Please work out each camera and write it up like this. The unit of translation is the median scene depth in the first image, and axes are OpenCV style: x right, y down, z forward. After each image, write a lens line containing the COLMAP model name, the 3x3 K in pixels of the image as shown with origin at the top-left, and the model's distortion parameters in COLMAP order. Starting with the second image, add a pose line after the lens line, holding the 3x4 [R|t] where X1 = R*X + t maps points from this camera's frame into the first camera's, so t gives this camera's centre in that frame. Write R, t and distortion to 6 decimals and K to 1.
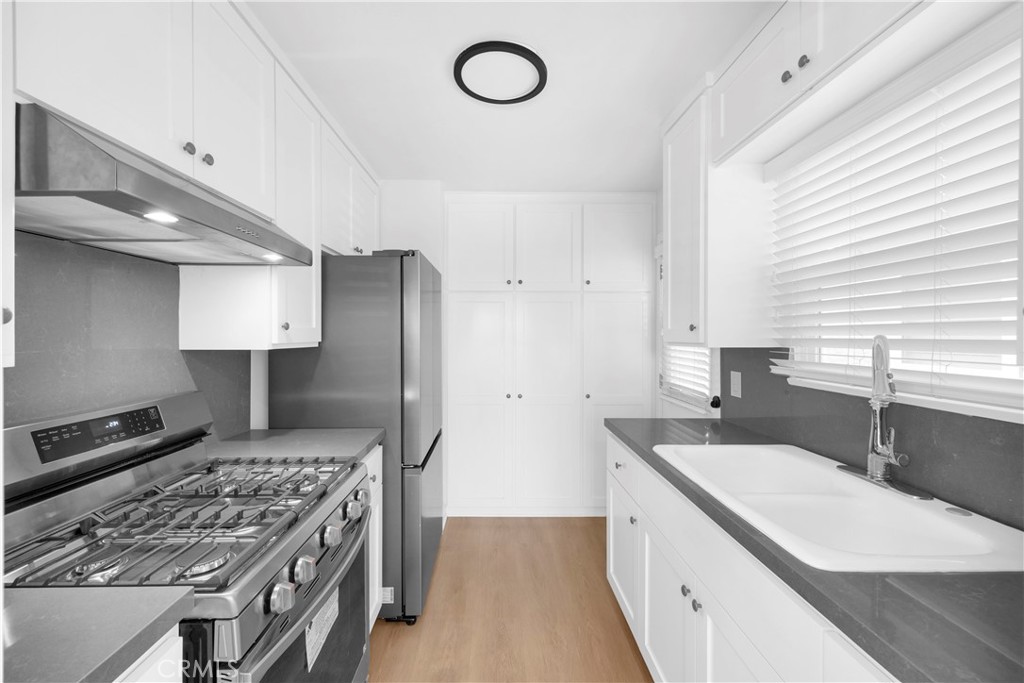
lens RADIAL K [[414.9, 0, 495.3], [0, 414.9, 337.1], [0, 0, 1]] dist [0.004774, 0.000614]
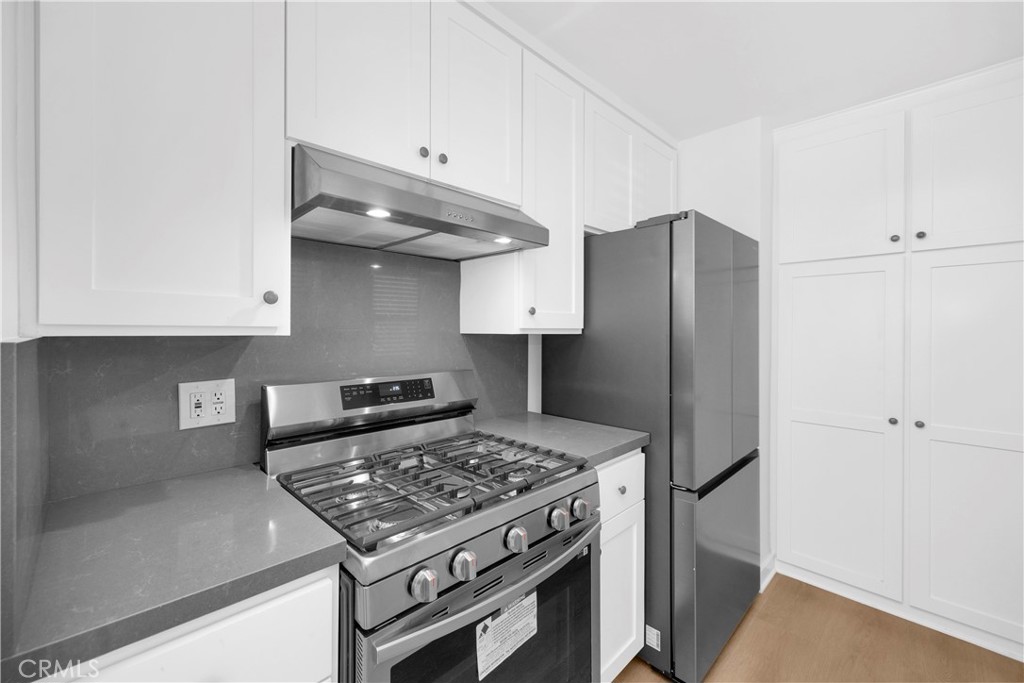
lens RADIAL K [[414.9, 0, 495.1], [0, 414.9, 331.6], [0, 0, 1]] dist [0.004774, 0.000614]
pose [[0.683071, 0.003031, -0.730346, 0.156230], [-0.007262, 0.999970, -0.002641, 0.026265], [0.730316, 0.007108, 0.683072, 0.254957]]
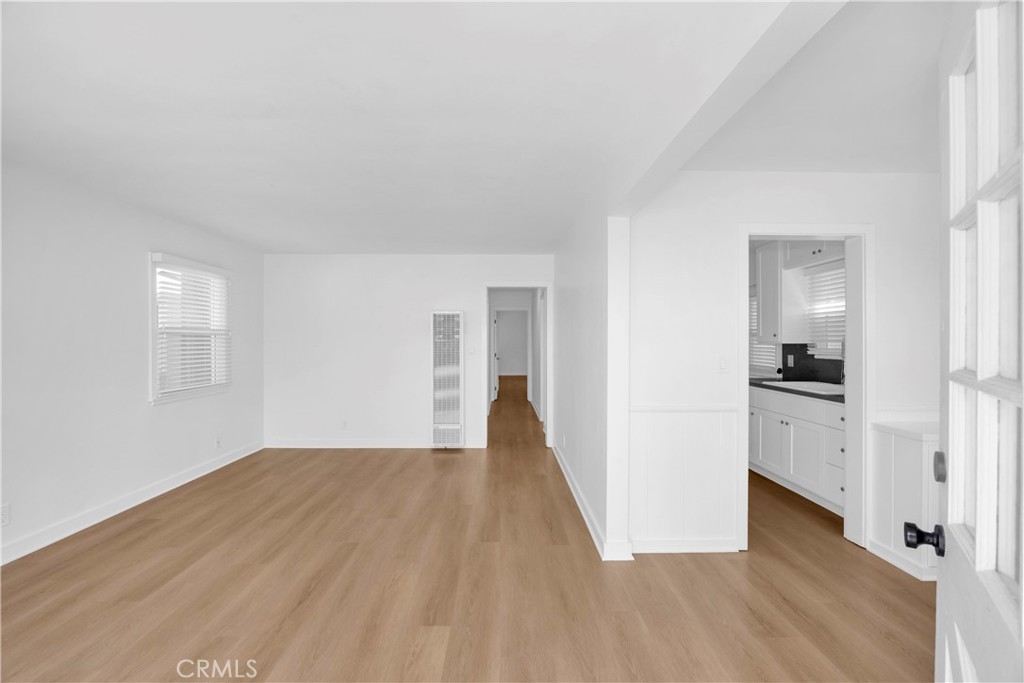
lens RADIAL K [[428.0, 0, 519.0], [0, 428.0, 339.1], [0, 0, 1]] dist [-0.015152, -0.000047]
pose [[0.999791, -0.003100, 0.020204, -1.212947], [0.003119, 0.999995, -0.000902, -0.002820], [-0.020201, 0.000964, 0.999795, -1.636091]]
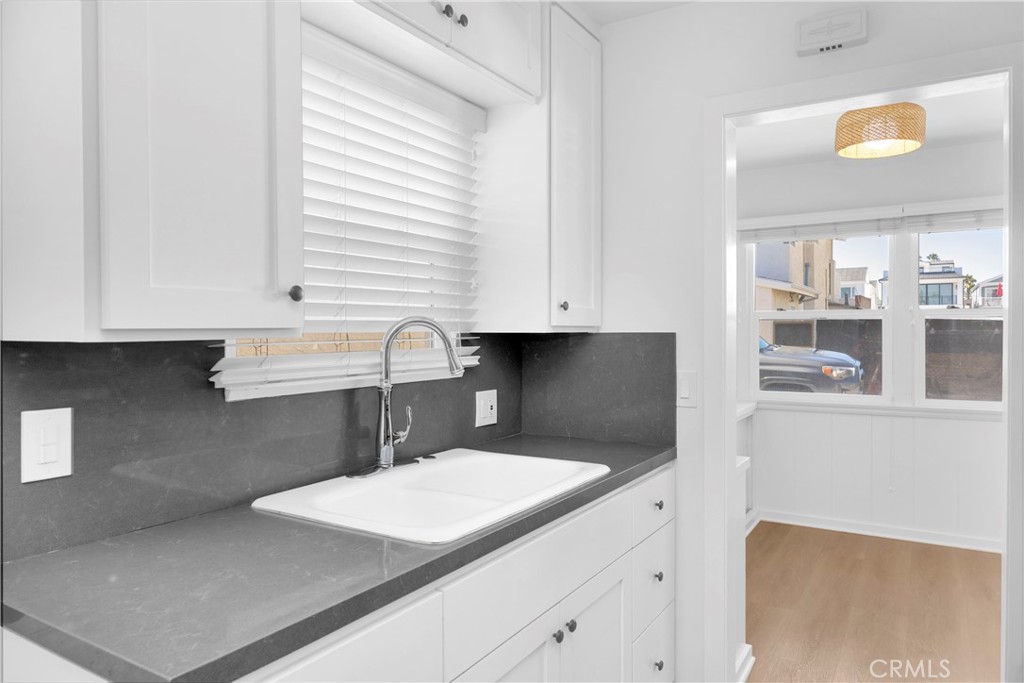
lens RADIAL K [[688.0, 0, 511.7], [0, 688.0, 336.2], [0, 0, 1]] dist [-0.002776, -0.000073]
pose [[-0.847834, -0.002980, 0.530253, -0.129686], [0.005019, 0.999894, 0.013644, 0.015479], [-0.530238, 0.014229, -0.847730, 1.764446]]
